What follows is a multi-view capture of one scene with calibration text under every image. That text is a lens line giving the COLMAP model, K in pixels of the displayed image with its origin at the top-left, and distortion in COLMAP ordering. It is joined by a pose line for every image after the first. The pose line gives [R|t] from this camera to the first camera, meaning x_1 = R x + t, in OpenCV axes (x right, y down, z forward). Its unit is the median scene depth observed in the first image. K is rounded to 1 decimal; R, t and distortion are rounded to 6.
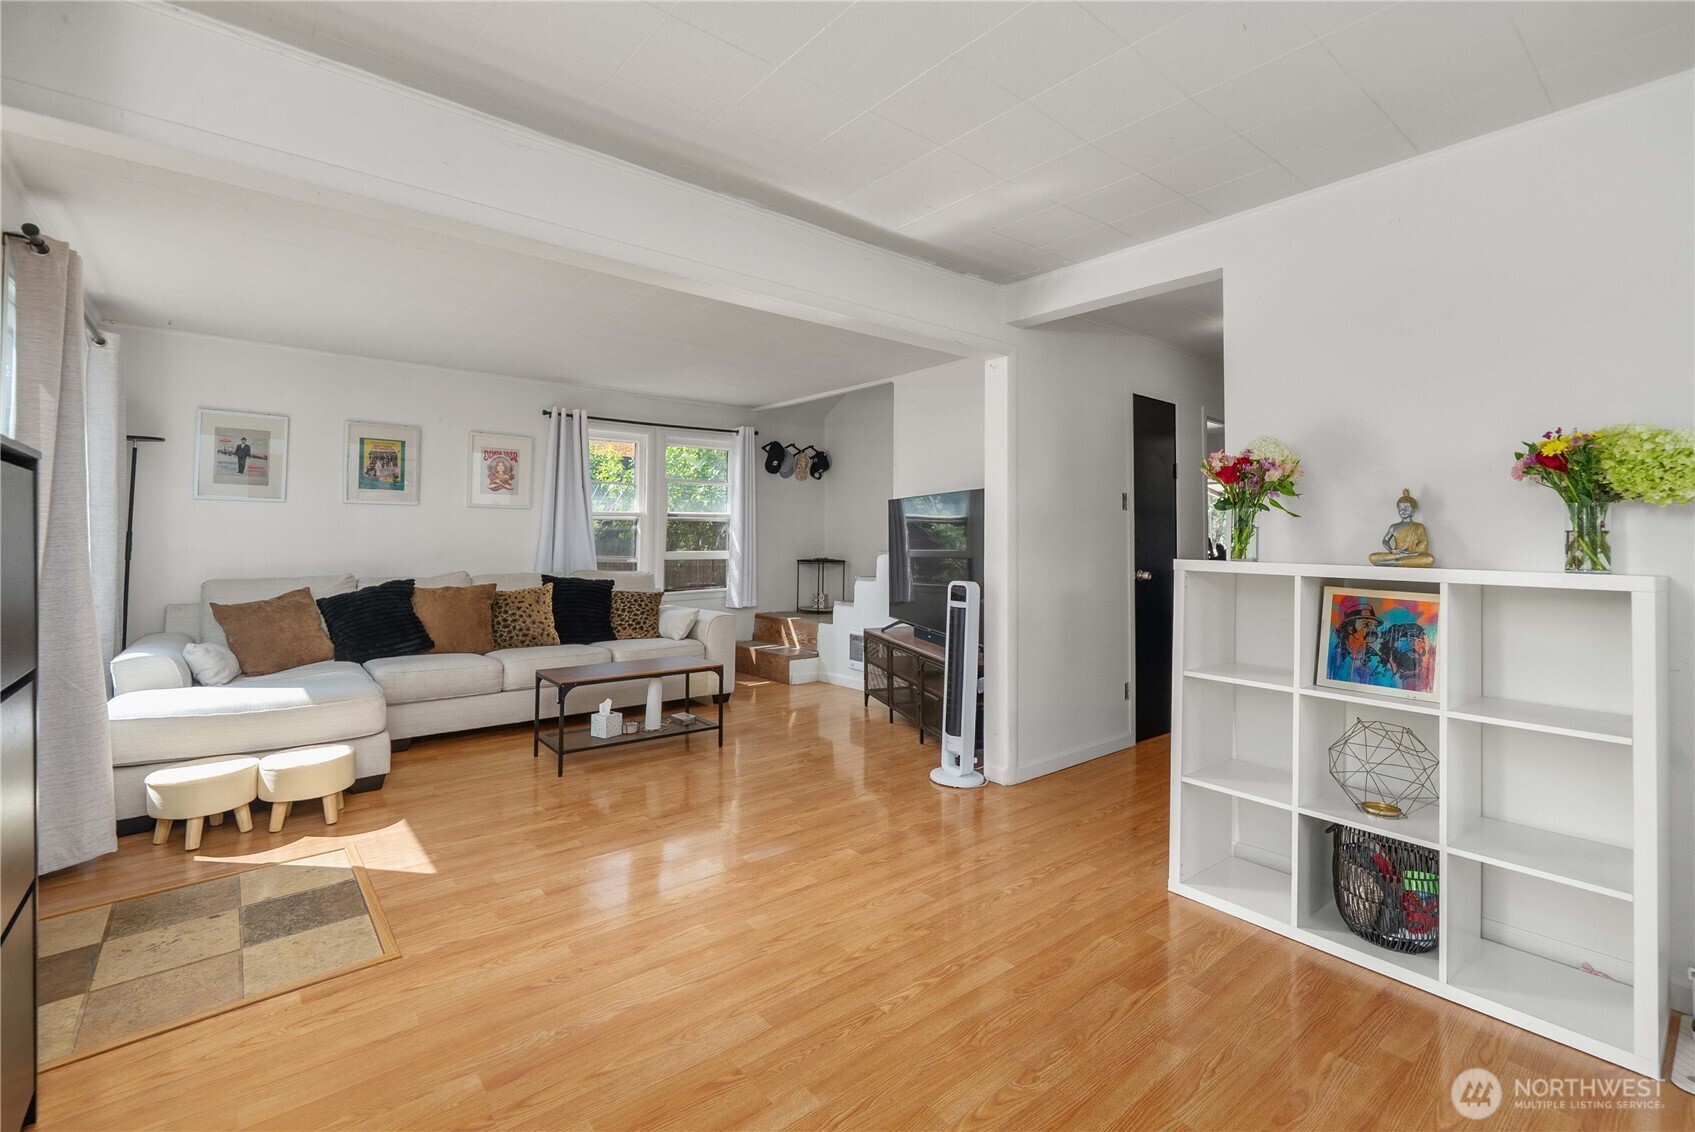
lens RADIAL K [[723.2, 0, 834.6], [0, 723.2, 525.6], [0, 0, 1]] dist [0.001424, -0.000084]
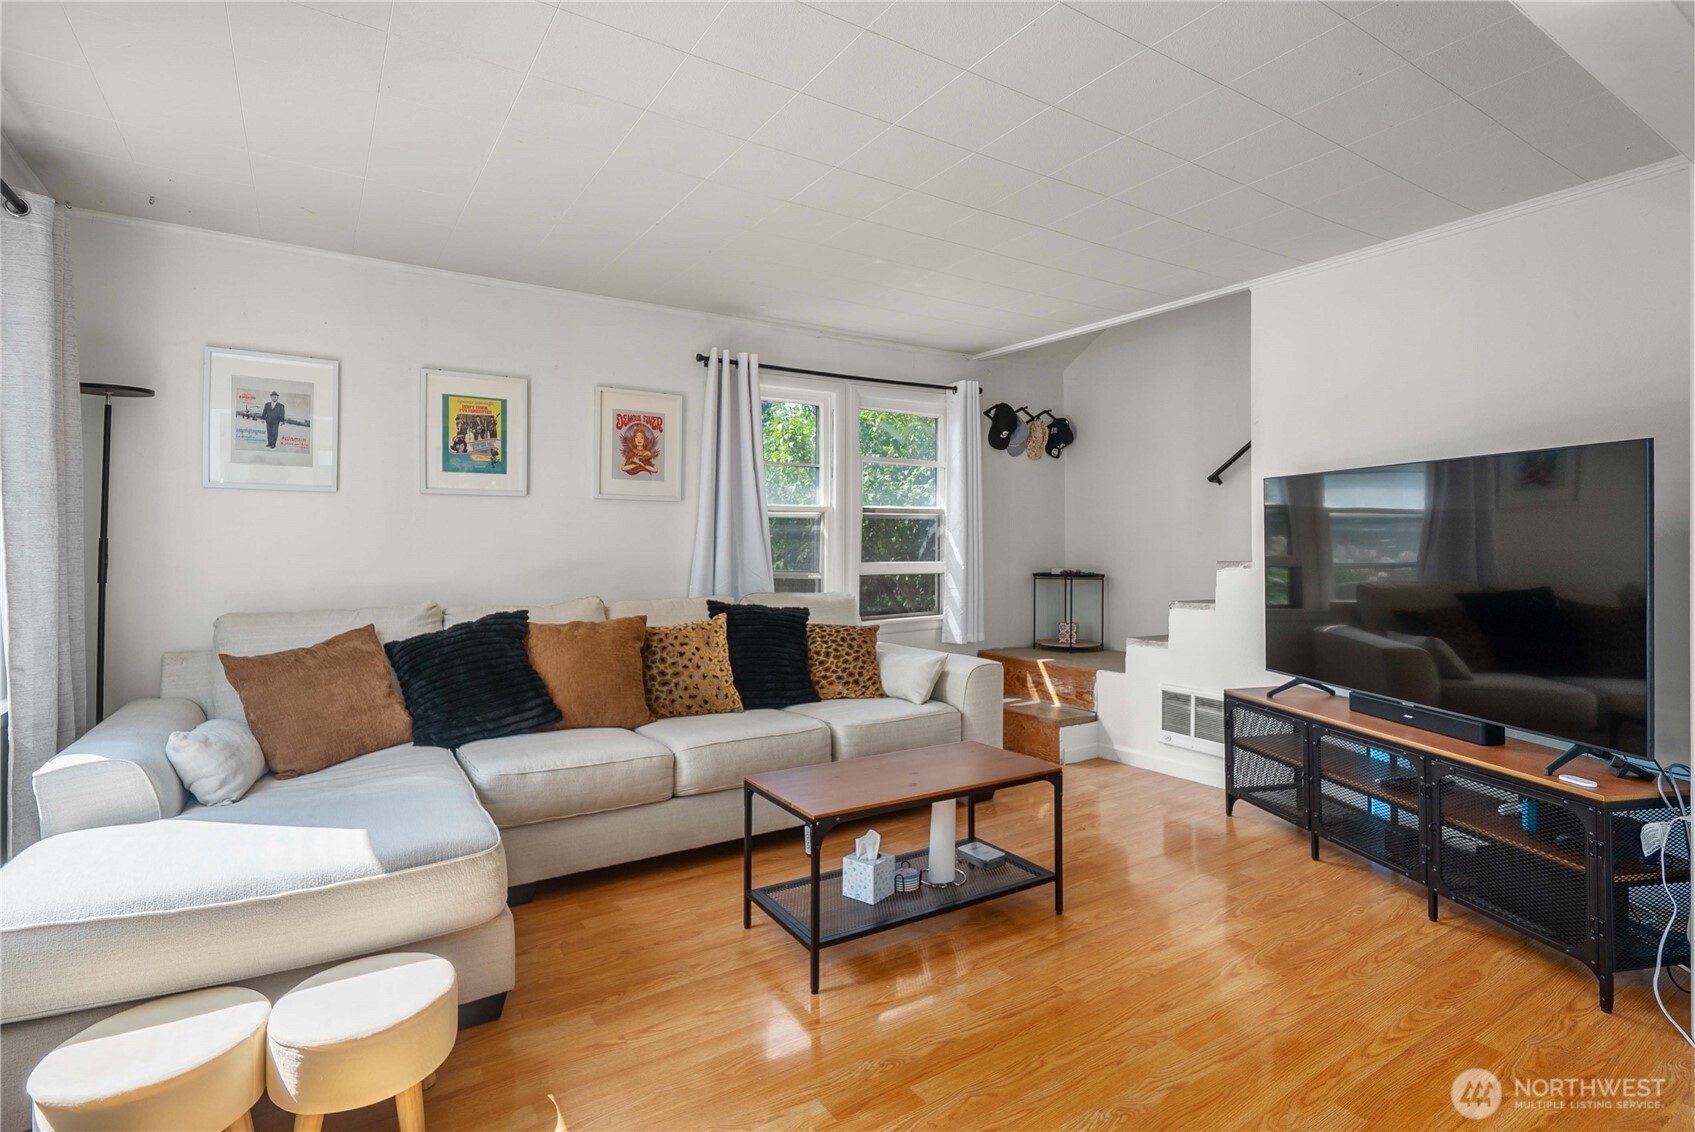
lens RADIAL K [[814.7, 0, 859.1], [0, 814.7, 544.9], [0, 0, 1]] dist [0.002402, 0.000770]
pose [[0.994970, -0.006406, -0.099966, -0.193628], [0.008414, 0.999771, 0.019678, 0.004116], [0.099817, -0.020420, 0.994796, 0.279826]]
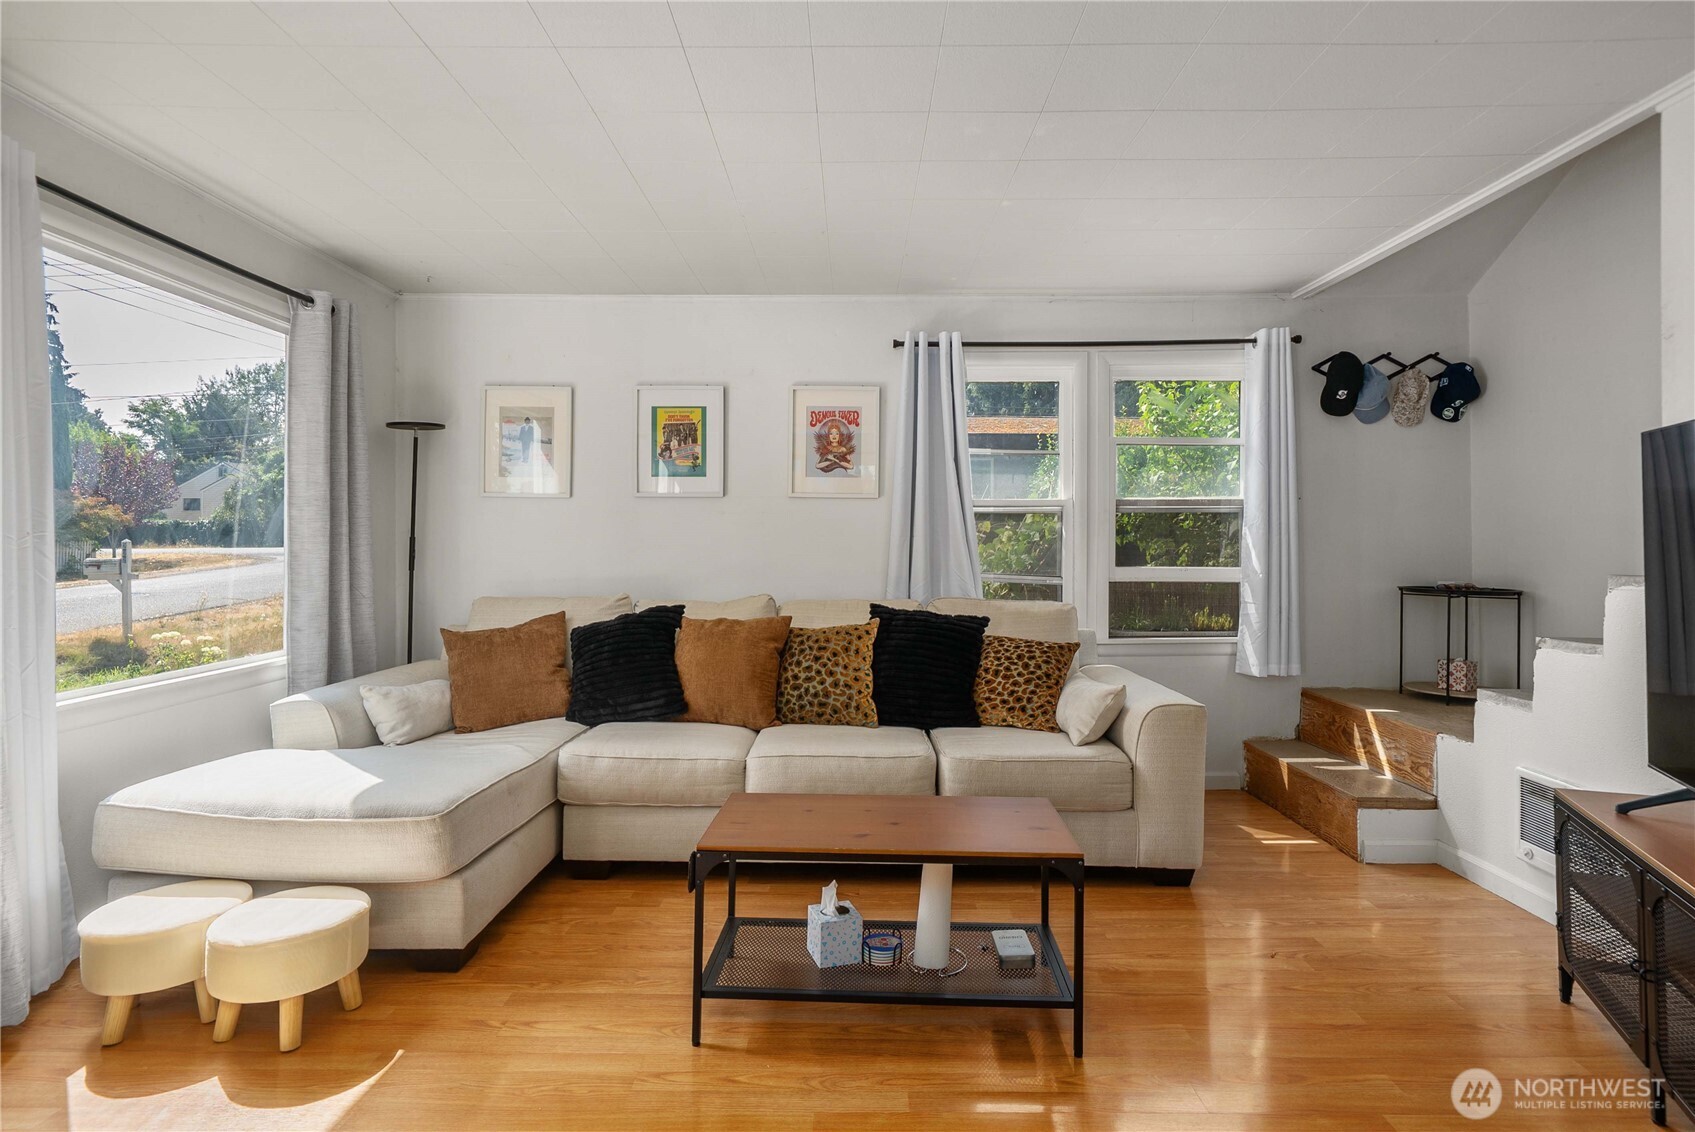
lens RADIAL K [[856.9, 0, 845.2], [0, 856.9, 535.8], [0, 0, 1]] dist [-0.000021, 0.000237]
pose [[0.773355, -0.008897, -0.633910, 0.037912], [0.013181, 0.999911, 0.002047, 0.008780], [0.633836, -0.009939, 0.773404, 0.427541]]
